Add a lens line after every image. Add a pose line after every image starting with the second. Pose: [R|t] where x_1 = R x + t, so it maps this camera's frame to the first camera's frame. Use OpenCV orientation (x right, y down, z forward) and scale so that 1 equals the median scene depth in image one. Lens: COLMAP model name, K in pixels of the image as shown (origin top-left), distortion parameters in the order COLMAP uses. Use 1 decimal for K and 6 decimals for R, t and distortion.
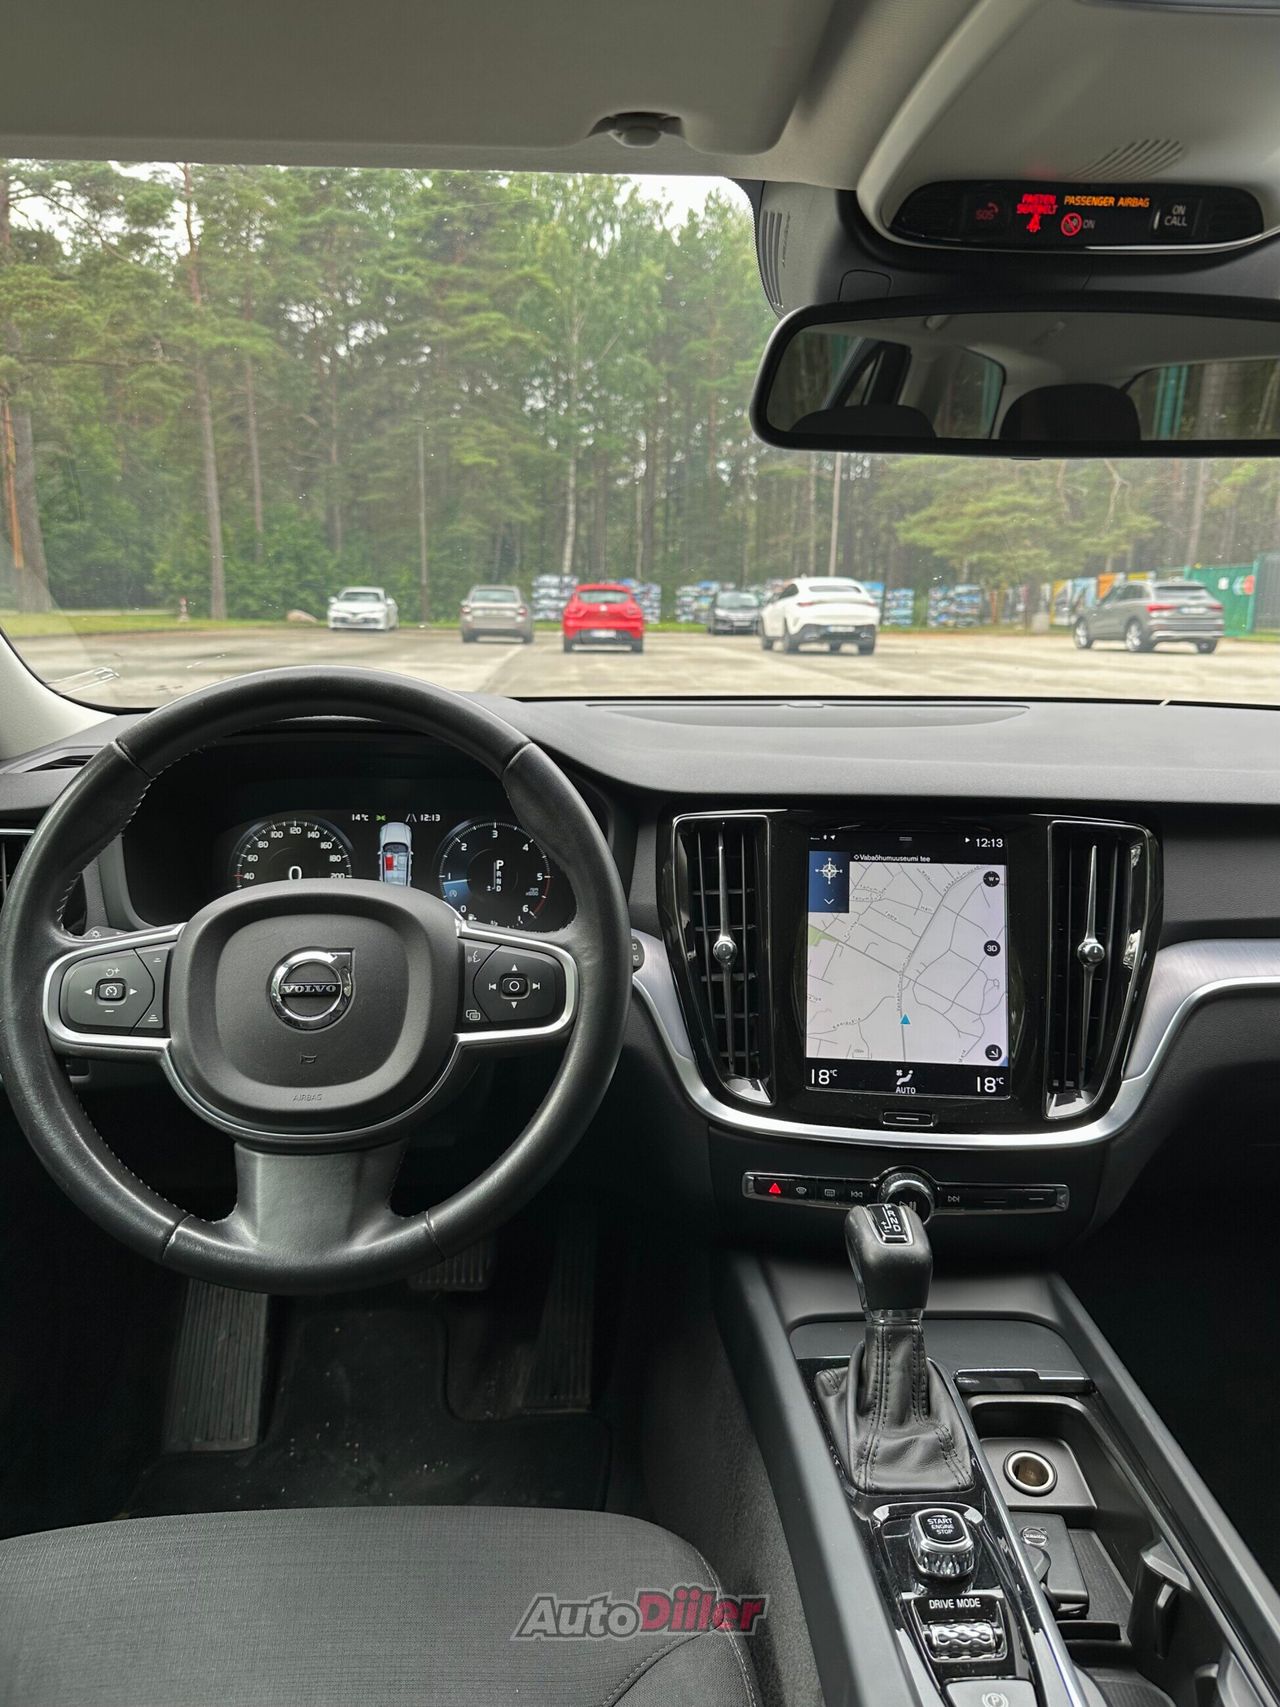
lens RADIAL K [[1258.8, 0, 657.7], [0, 1258.8, 867.9], [0, 0, 1]] dist [0.041059, -0.075577]
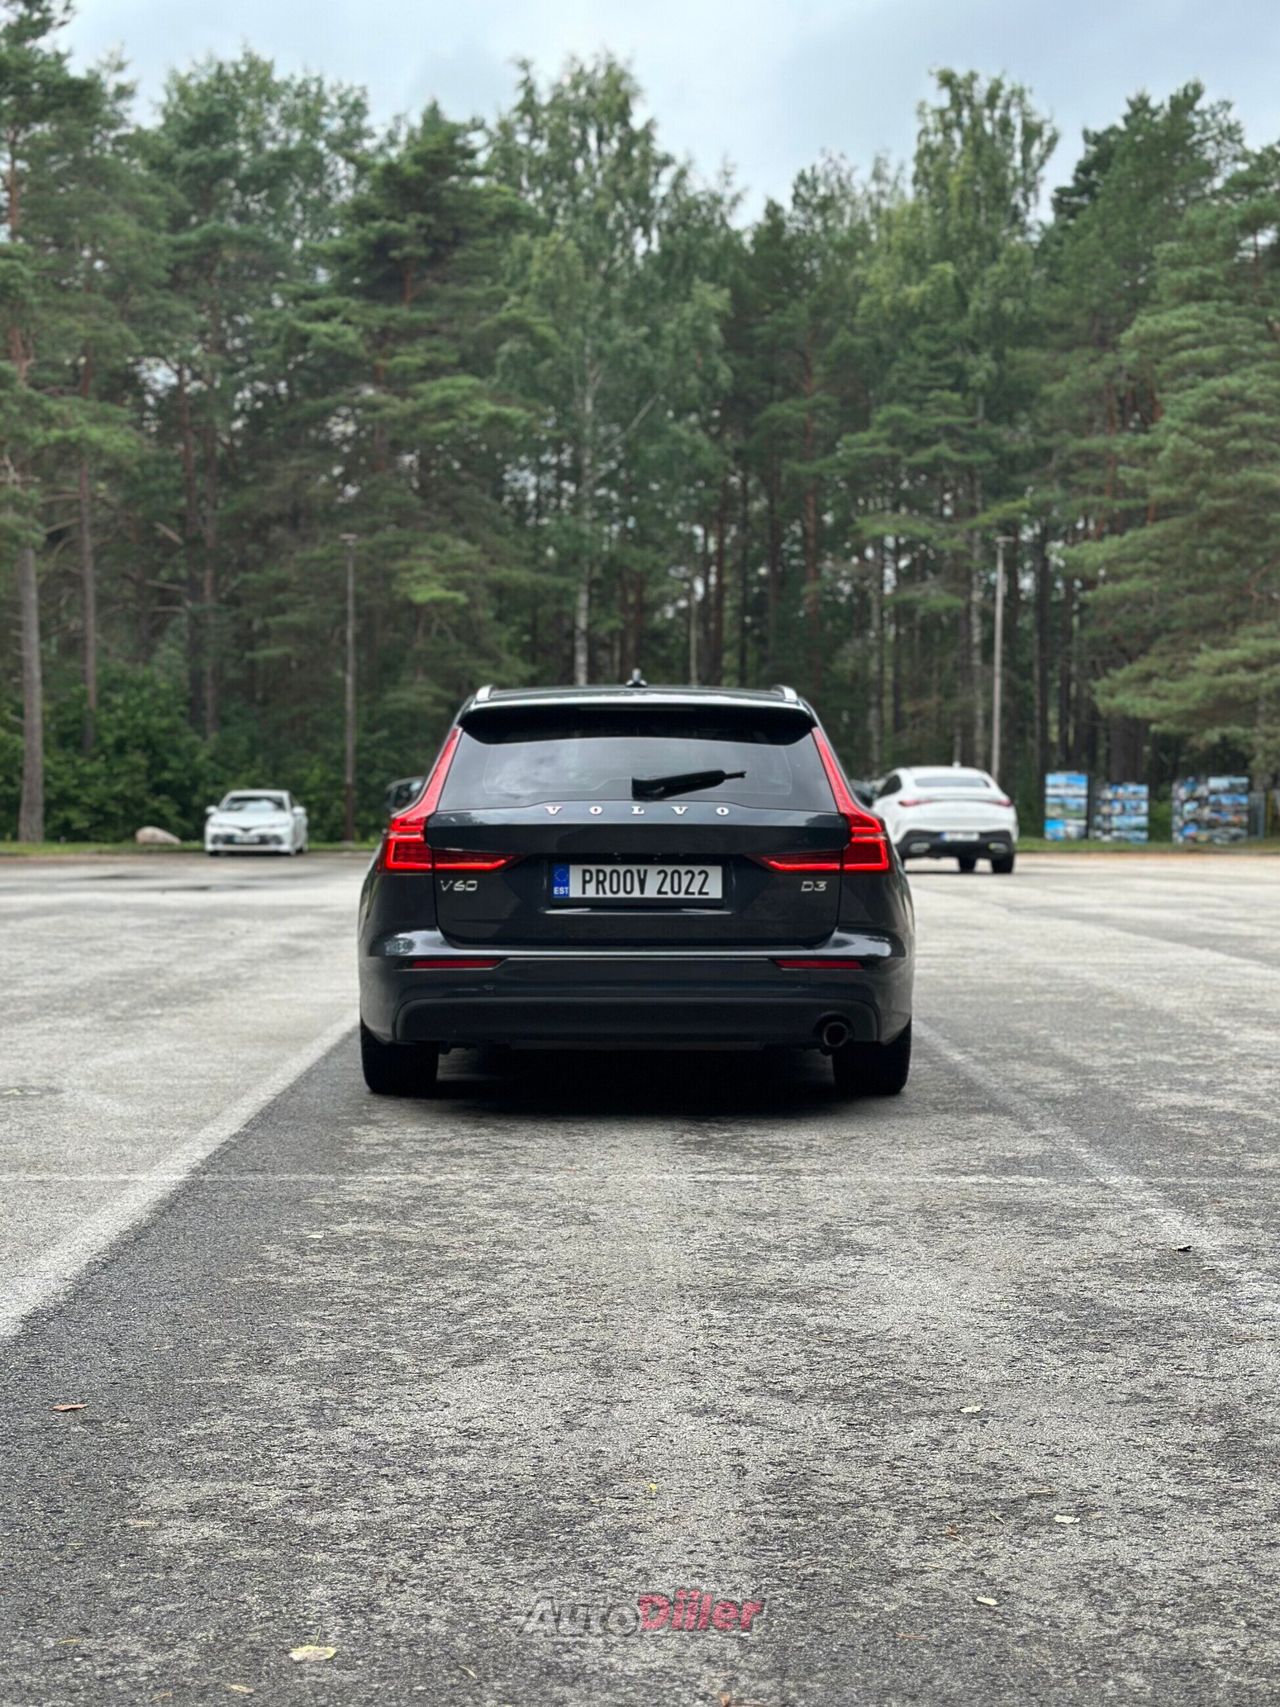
lens RADIAL K [[3044.6, 0, 639.9], [0, 3044.6, 847.5], [0, 0, 1]] dist [0.316834, 0.000000]
pose [[0.998829, -0.009009, -0.047524, 0.035485], [-0.000477, 0.980621, -0.195913, 0.113534], [0.048368, 0.195707, 0.979469, -0.519727]]
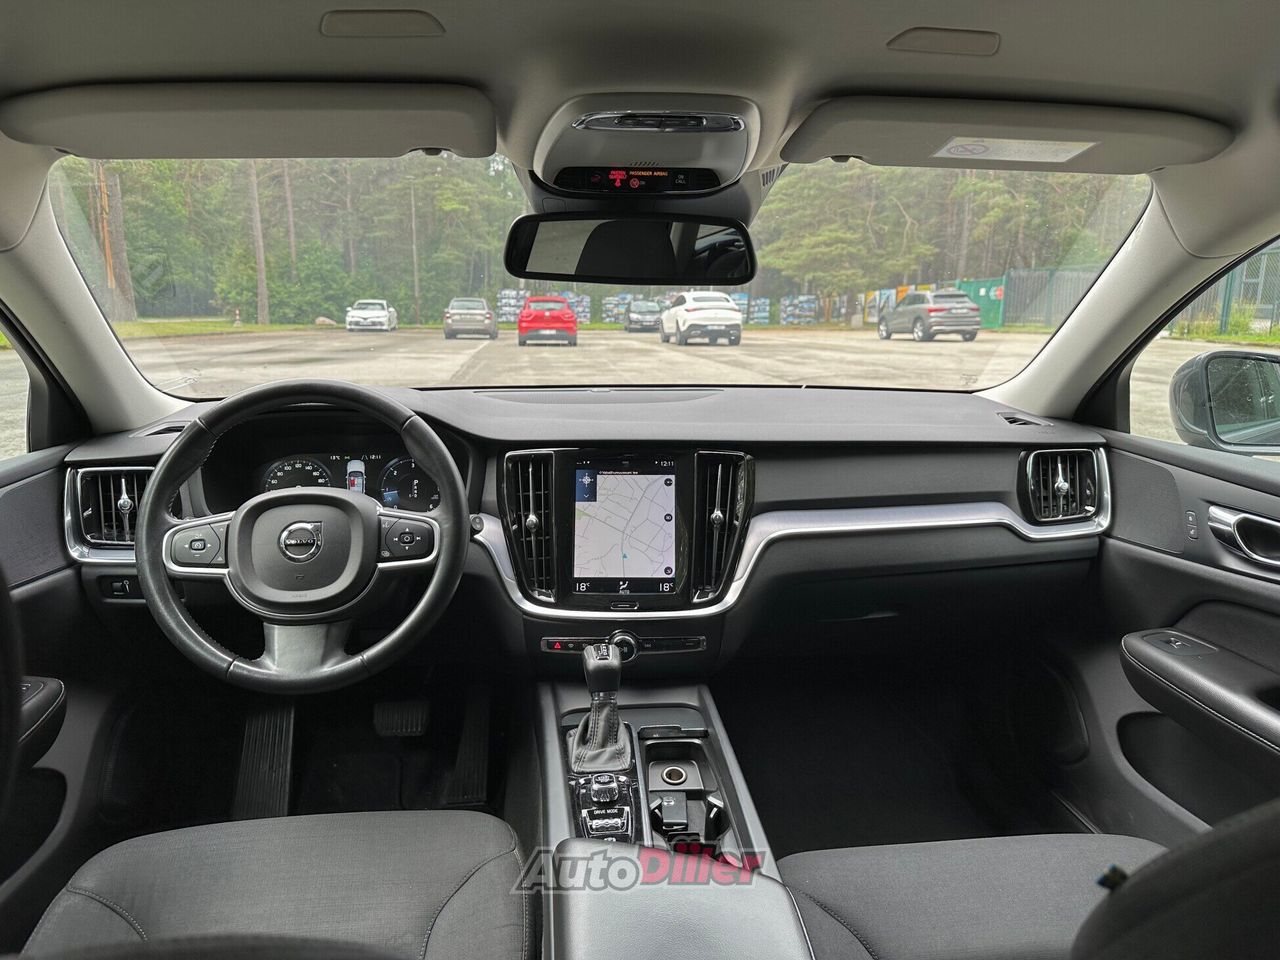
lens RADIAL K [[944.0, 0, 669.8], [0, 944.0, 488.3], [0, 0, 1]] dist [0.041059, -0.075577]
pose [[0.997599, -0.021722, 0.065765, 0.018349], [0.022667, 0.999650, -0.013672, 0.004054], [-0.065445, 0.015130, 0.997741, -0.046676]]
